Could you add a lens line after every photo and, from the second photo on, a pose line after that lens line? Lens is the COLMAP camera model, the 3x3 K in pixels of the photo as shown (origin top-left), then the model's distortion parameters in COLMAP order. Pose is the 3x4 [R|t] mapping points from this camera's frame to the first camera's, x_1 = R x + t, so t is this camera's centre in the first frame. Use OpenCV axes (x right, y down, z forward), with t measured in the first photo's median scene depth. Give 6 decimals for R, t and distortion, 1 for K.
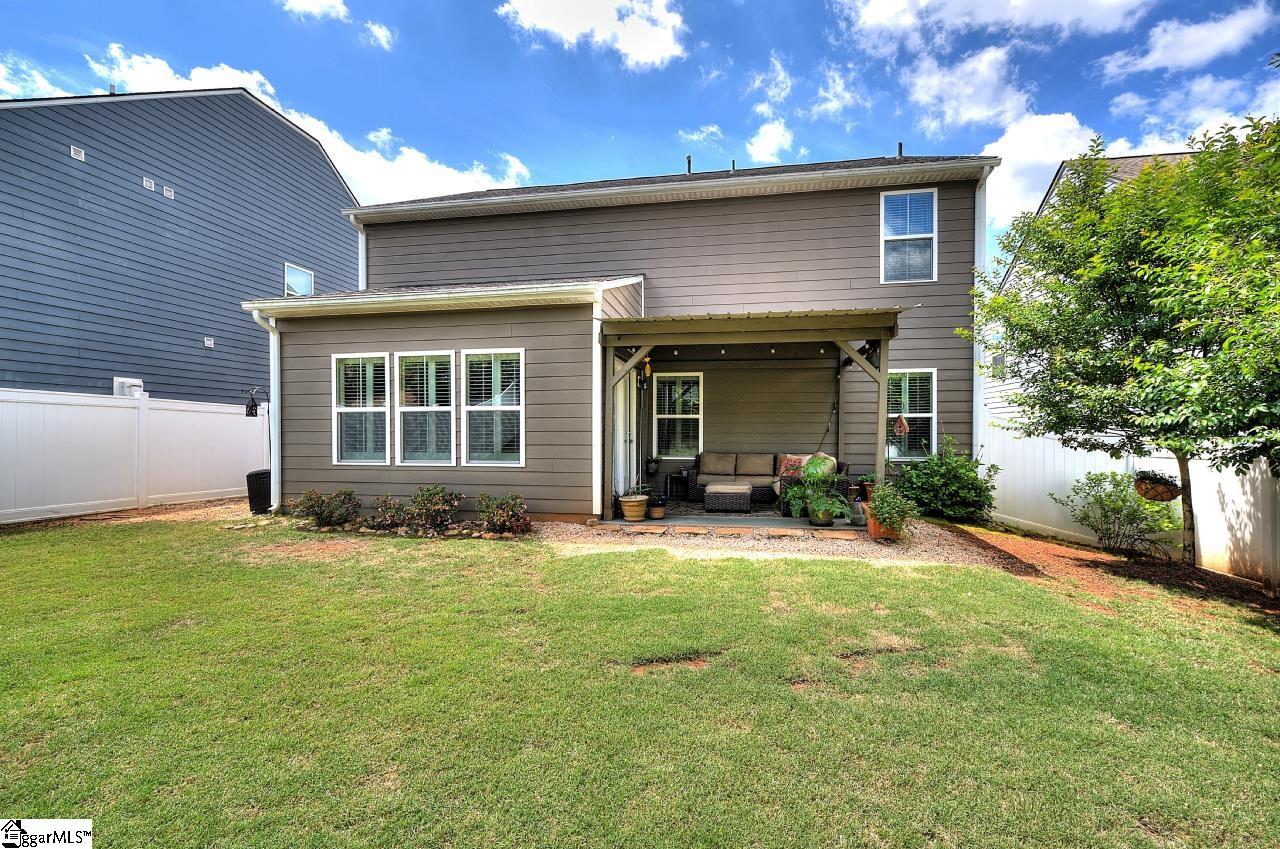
lens RADIAL K [[548.6, 0, 648.9], [0, 548.6, 435.9], [0, 0, 1]] dist [0.001295, 0.000426]
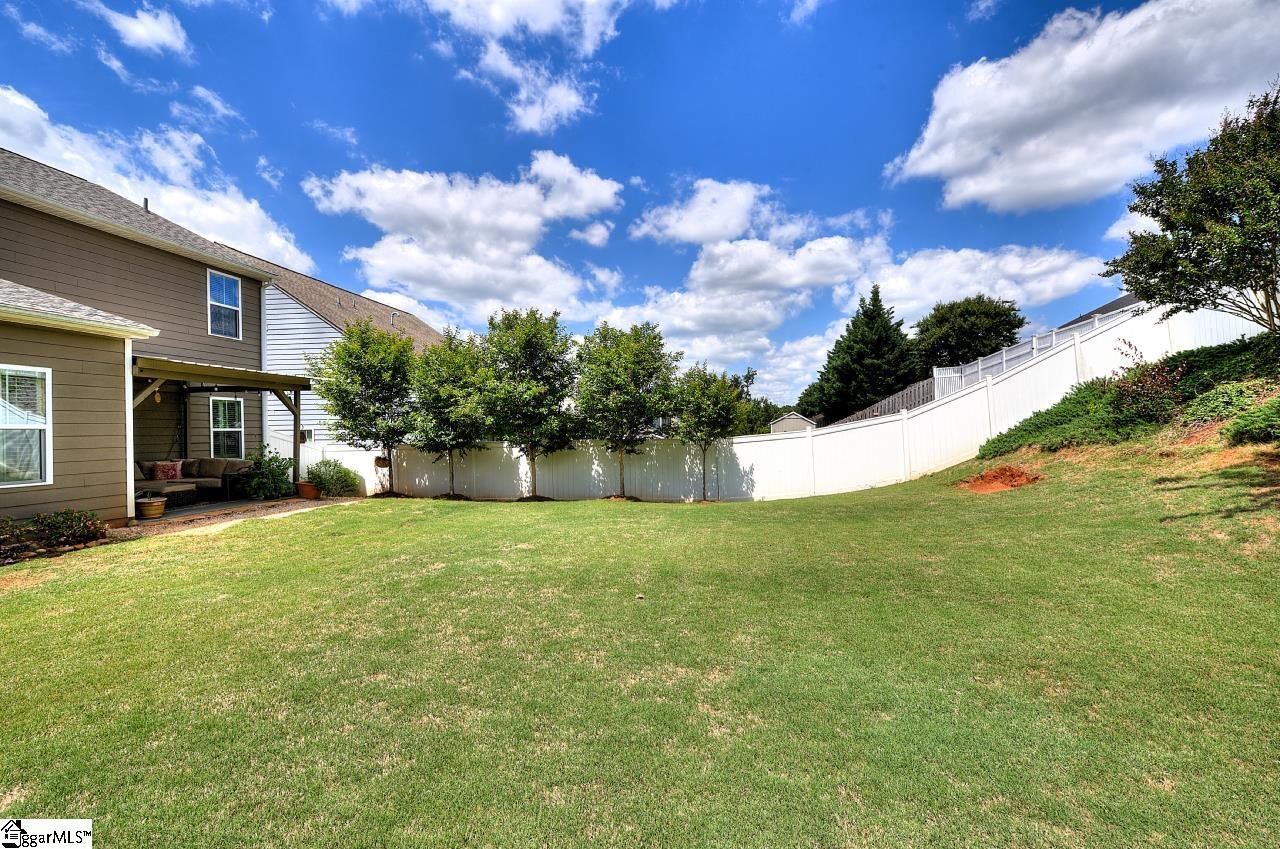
lens RADIAL K [[548.6, 0, 648.9], [0, 548.6, 435.9], [0, 0, 1]] dist [0.001295, 0.000426]
pose [[-0.033320, -0.011275, 0.999381, -1.220643], [0.008748, 0.999895, 0.011572, -0.034196], [-0.999406, 0.009128, -0.033218, -0.075389]]
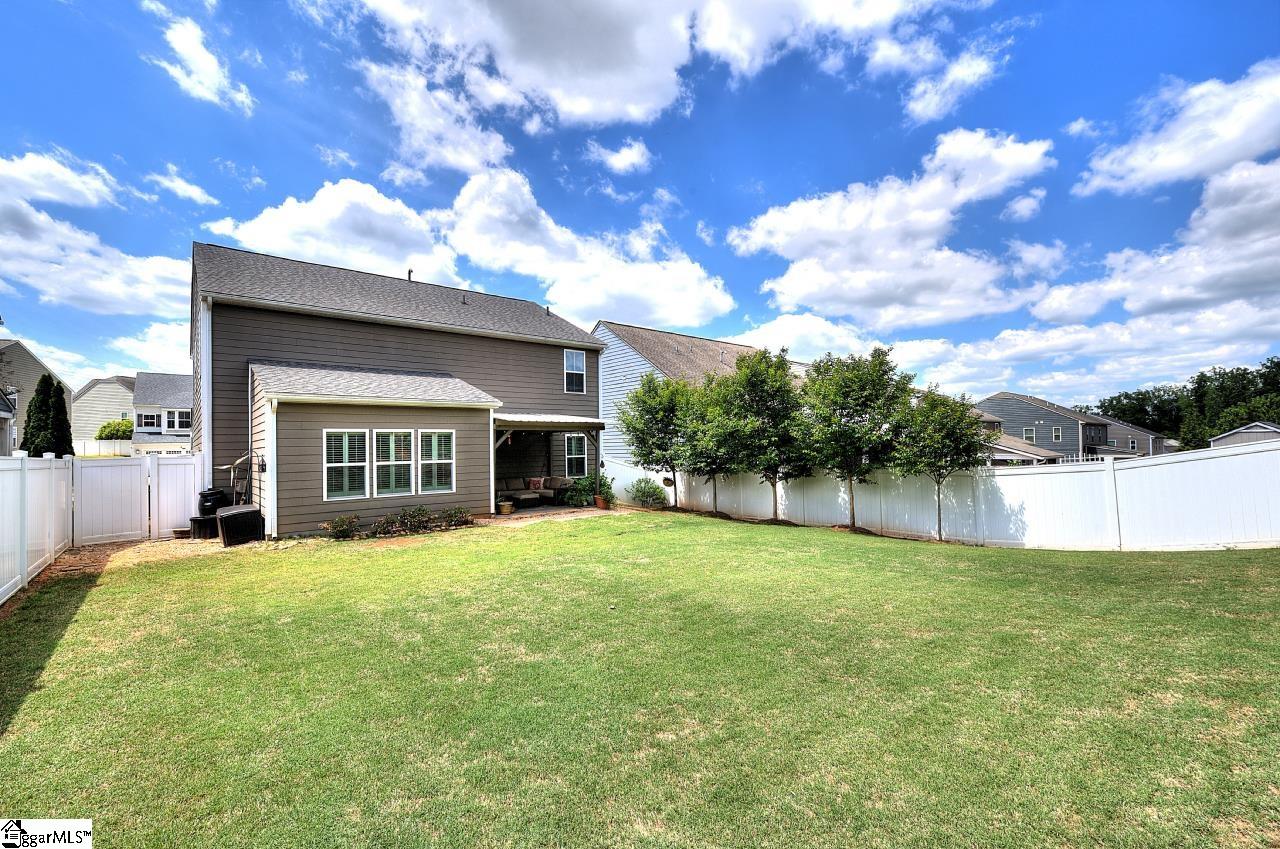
lens RADIAL K [[548.6, 0, 648.9], [0, 548.6, 435.9], [0, 0, 1]] dist [0.001295, 0.000426]
pose [[0.632256, 0.004413, 0.774747, -1.204369], [0.015851, 0.999701, -0.018630, -0.087588], [-0.774597, 0.024060, 0.631997, -0.679826]]
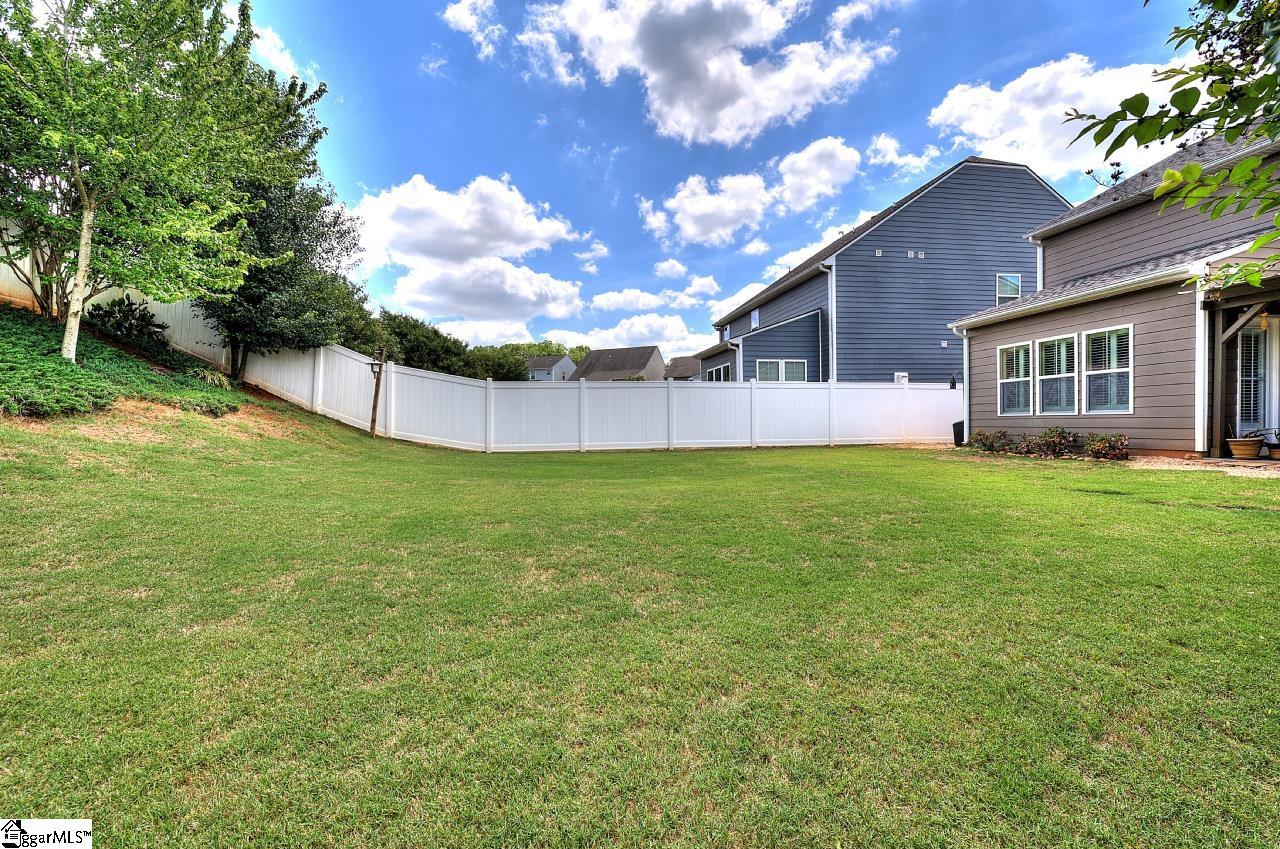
lens RADIAL K [[555.9, 0, 641.9], [0, 555.9, 434.9], [0, 0, 1]] dist [0.020707, 0.000166]
pose [[0.350015, 0.016686, -0.936596, 0.596975], [0.013909, 0.999639, 0.023007, 0.056099], [0.936641, -0.021080, 0.349656, -0.546371]]
